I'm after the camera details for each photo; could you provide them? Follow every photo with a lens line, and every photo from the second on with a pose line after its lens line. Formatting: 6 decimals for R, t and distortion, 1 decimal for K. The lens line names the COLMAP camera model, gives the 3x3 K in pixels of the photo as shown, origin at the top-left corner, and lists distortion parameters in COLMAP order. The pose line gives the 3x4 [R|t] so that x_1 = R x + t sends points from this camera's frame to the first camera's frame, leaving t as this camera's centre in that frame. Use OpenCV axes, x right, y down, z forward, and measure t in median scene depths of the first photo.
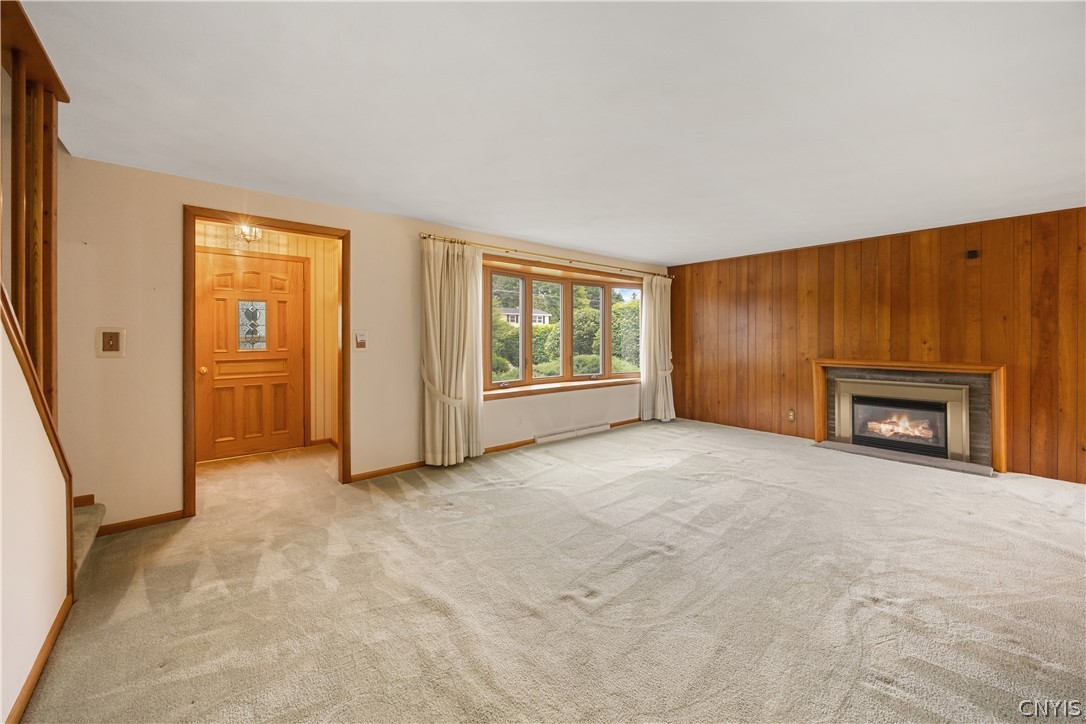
lens RADIAL K [[419.6, 0, 548.5], [0, 419.6, 333.8], [0, 0, 1]] dist [-0.014324, 0.000110]
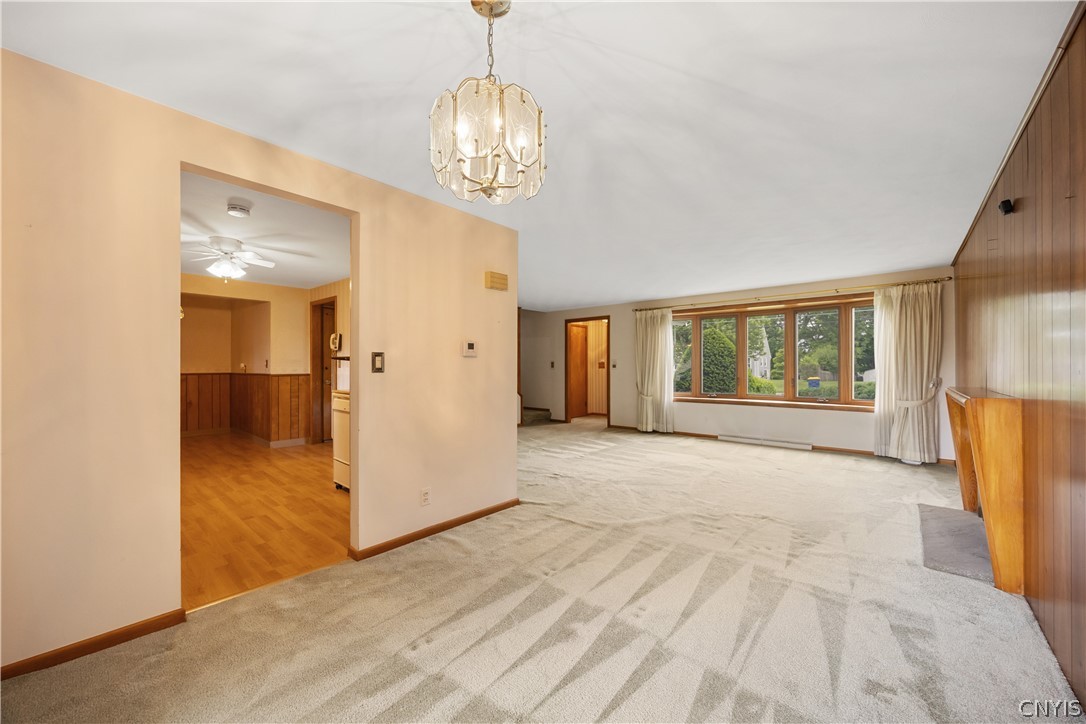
lens RADIAL K [[415.4, 0, 545.8], [0, 415.4, 368.0], [0, 0, 1]] dist [-0.001158, -0.000057]
pose [[0.154431, 0.001250, -0.988003, 1.369313], [0.009525, 0.999951, 0.002754, 0.021672], [0.987958, -0.009836, 0.154412, 0.263747]]
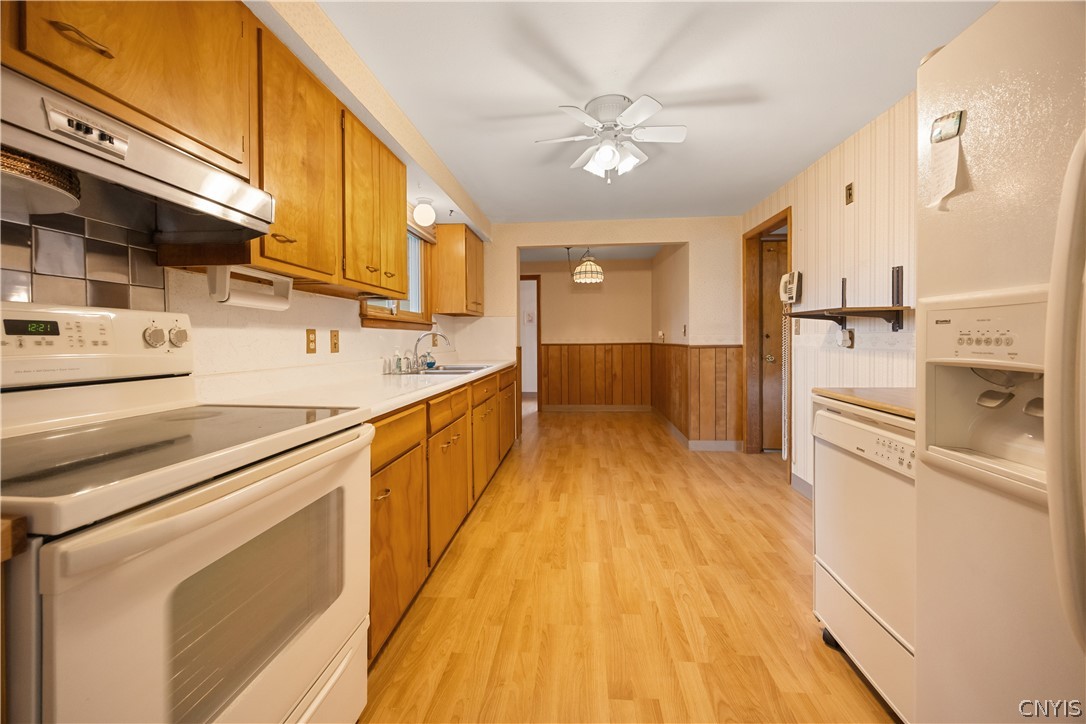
lens RADIAL K [[423.5, 0, 542.6], [0, 423.5, 342.6], [0, 0, 1]] dist [-0.000186, 0.000063]
pose [[-0.705067, 0.009835, -0.709073, 0.804613], [0.010936, 0.999936, 0.002995, 0.025346], [0.709057, -0.005643, -0.705129, 0.026600]]
